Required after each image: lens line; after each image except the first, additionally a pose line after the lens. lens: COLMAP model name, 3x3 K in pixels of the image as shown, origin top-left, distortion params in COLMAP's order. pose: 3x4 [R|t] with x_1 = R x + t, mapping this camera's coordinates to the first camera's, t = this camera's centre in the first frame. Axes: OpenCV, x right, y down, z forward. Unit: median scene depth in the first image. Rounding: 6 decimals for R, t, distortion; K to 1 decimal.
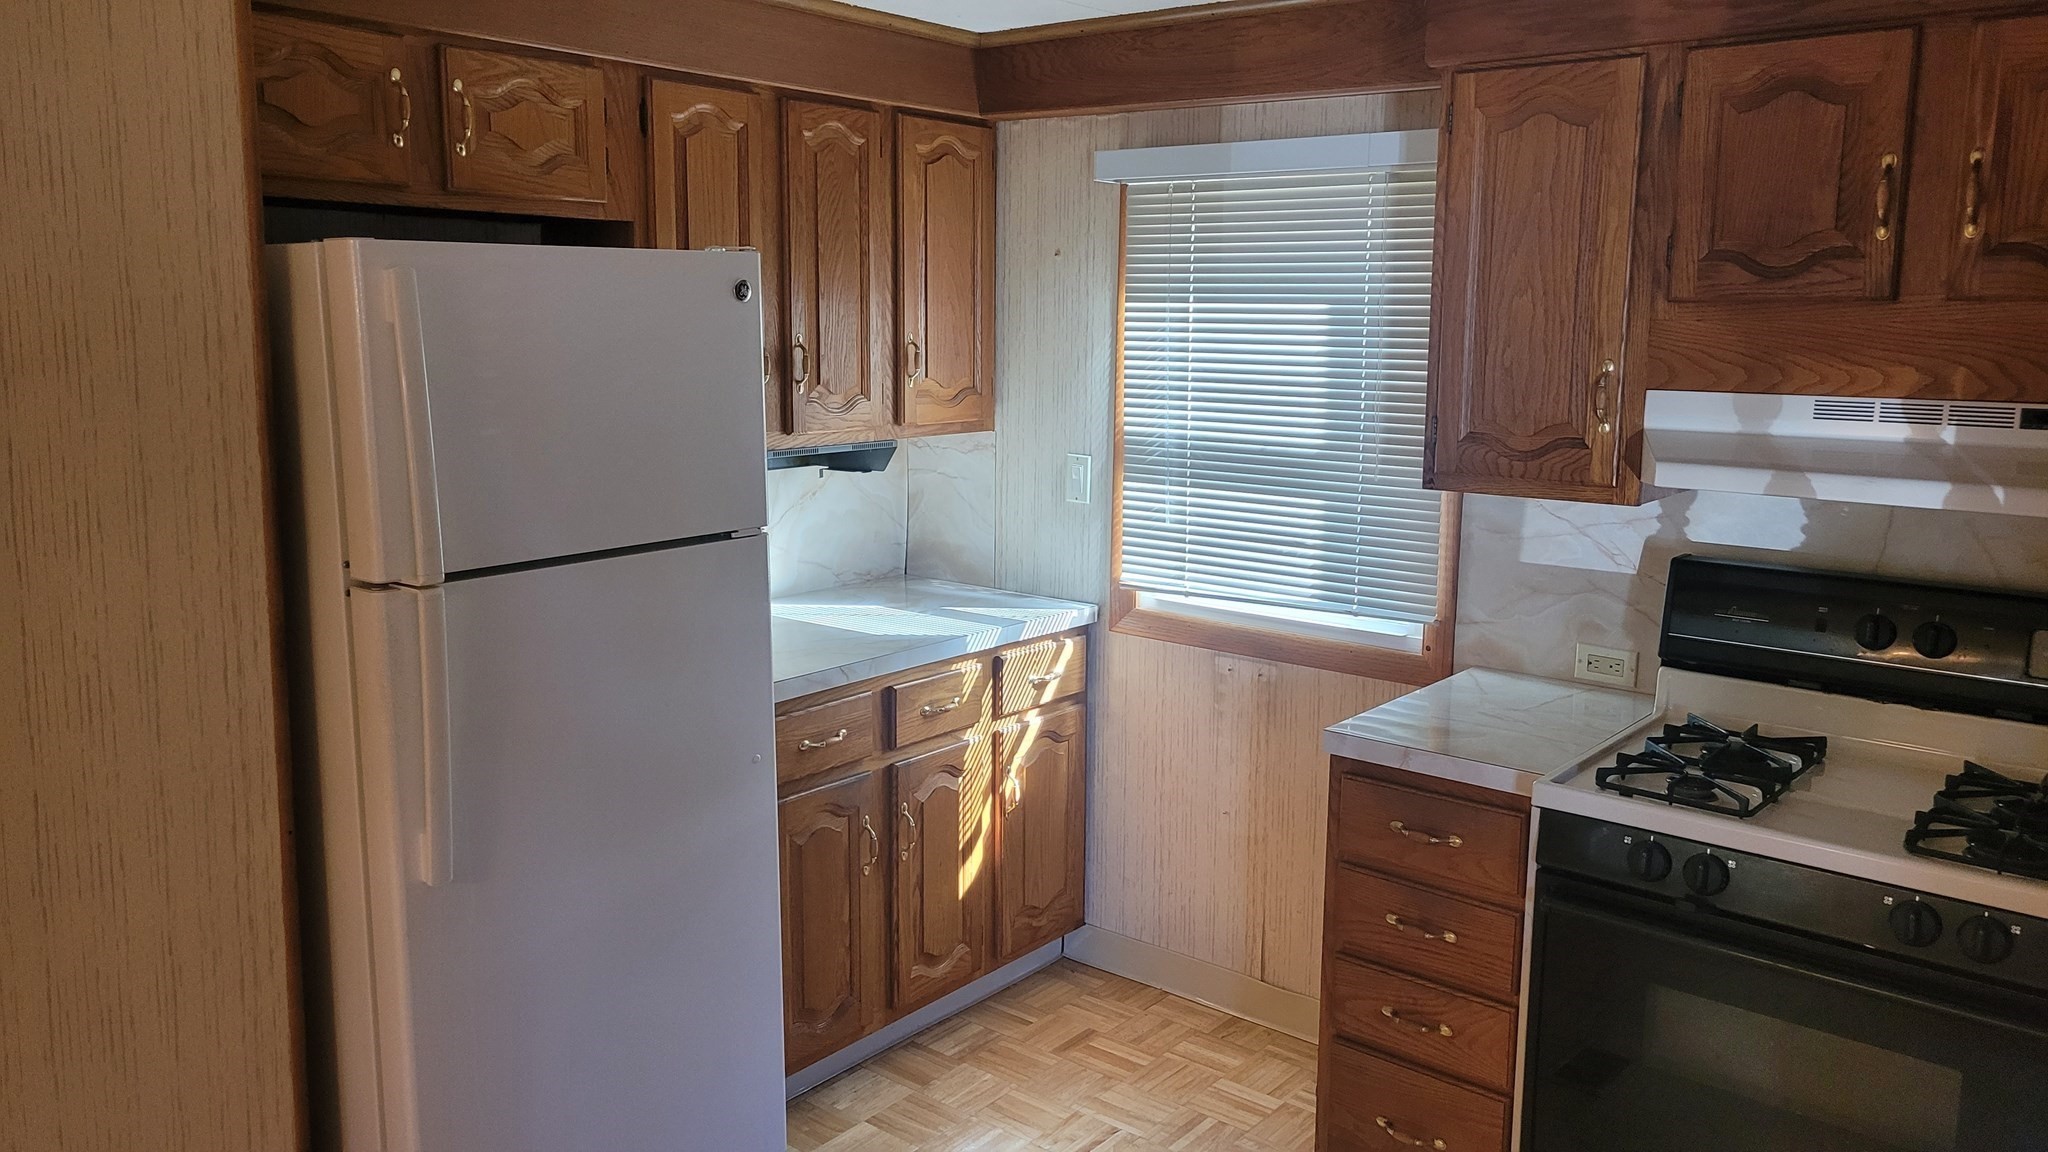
lens RADIAL K [[1539.4, 0, 1021.1], [0, 1539.4, 592.7], [0, 0, 1]] dist [0.068742, -0.050888]
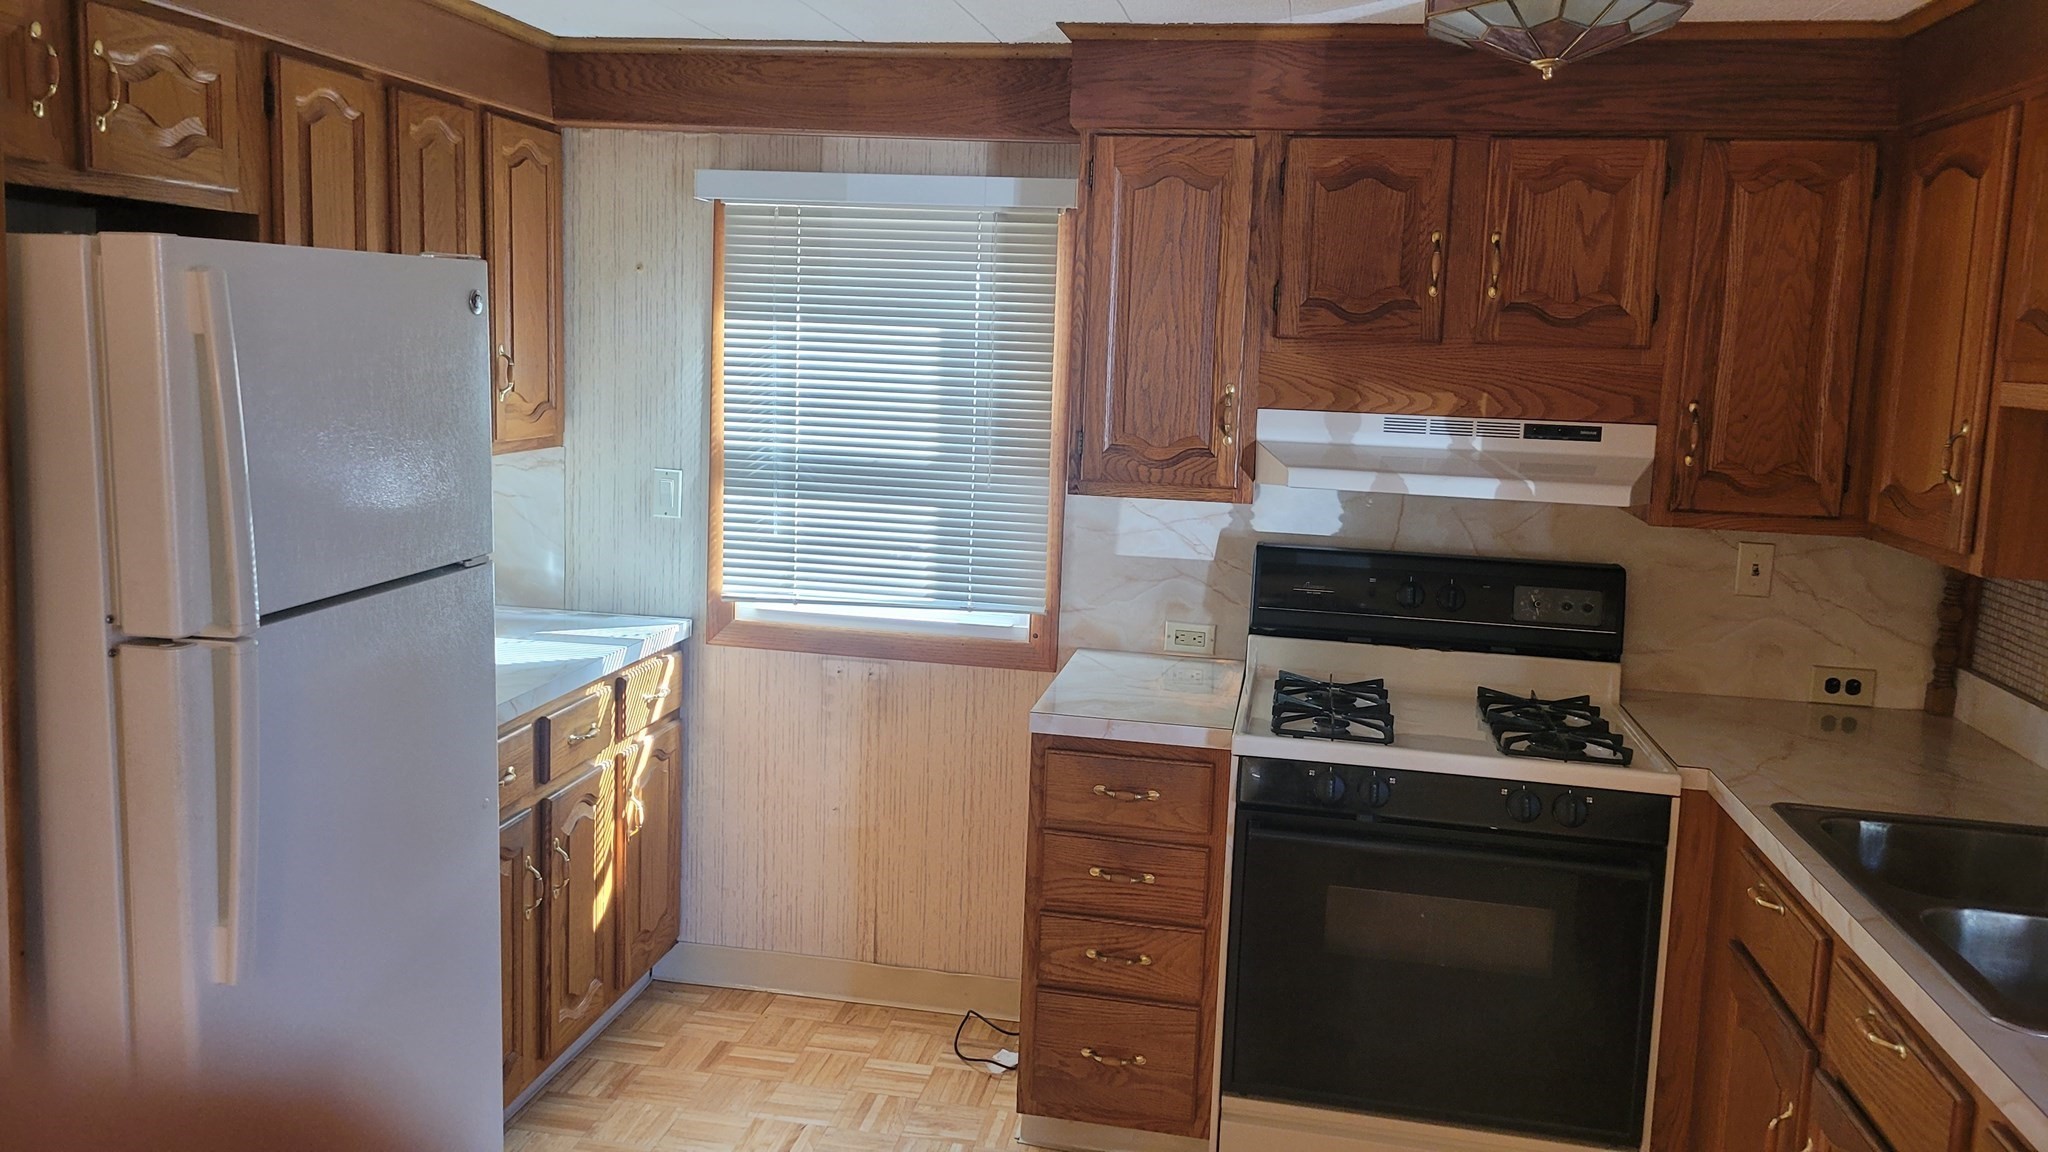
lens RADIAL K [[1535.2, 0, 1037.9], [0, 1535.2, 582.9], [0, 0, 1]] dist [0.063086, -0.038498]
pose [[0.877265, -0.055304, 0.476810, -0.278671], [0.060416, 0.998163, 0.004618, -0.007891], [-0.476189, 0.024756, 0.878994, 0.016801]]
